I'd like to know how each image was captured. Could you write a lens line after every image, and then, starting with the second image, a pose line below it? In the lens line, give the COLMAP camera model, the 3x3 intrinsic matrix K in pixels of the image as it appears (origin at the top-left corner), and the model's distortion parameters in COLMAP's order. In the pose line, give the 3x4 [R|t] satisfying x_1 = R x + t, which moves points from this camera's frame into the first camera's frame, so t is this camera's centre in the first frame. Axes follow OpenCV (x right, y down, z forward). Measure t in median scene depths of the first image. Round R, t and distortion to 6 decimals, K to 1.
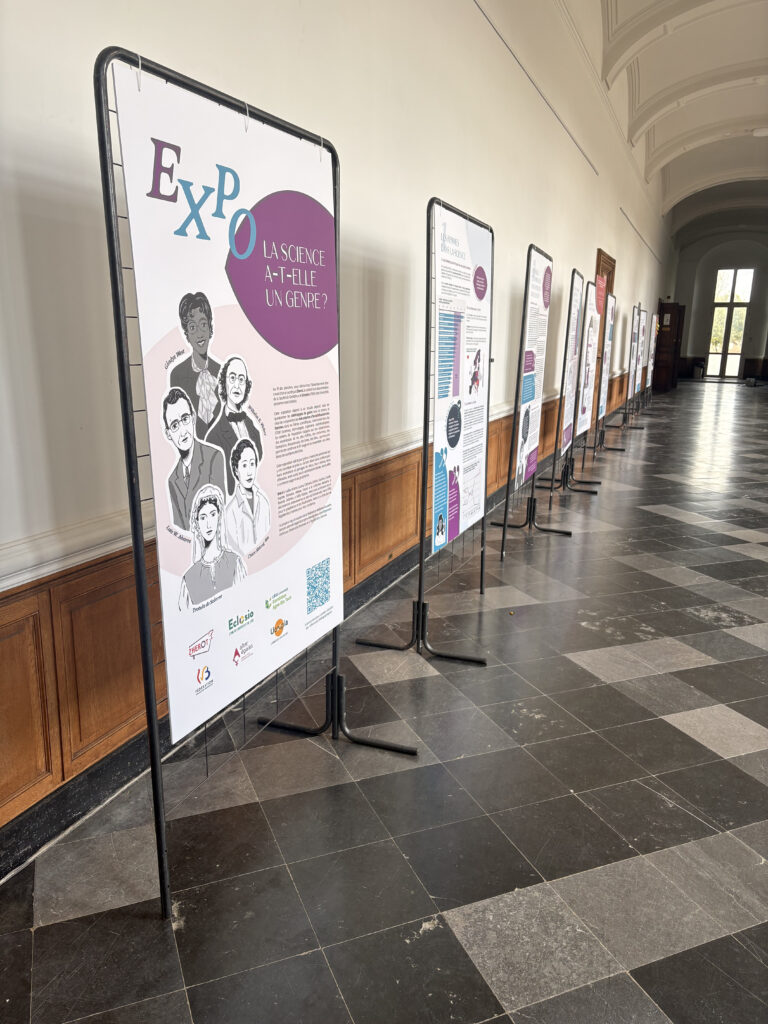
lens RADIAL K [[781.1, 0, 384.0], [0, 781.1, 512.0], [0, 0, 1]] dist [0.050493, -0.061777]
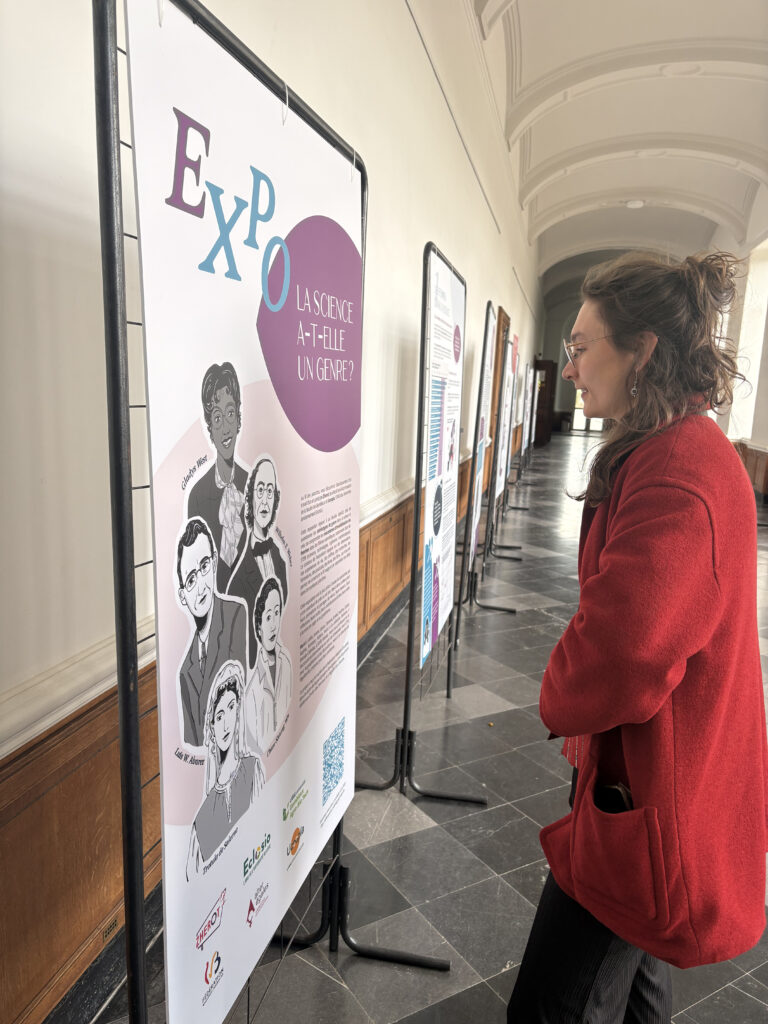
lens RADIAL K [[784.5, 0, 384.0], [0, 784.5, 512.0], [0, 0, 1]] dist [0.095094, -0.176988]
pose [[0.987250, -0.001545, 0.159169, -0.197842], [0.011229, 0.998138, -0.059961, -0.113475], [-0.158780, 0.060984, 0.985429, 0.342848]]
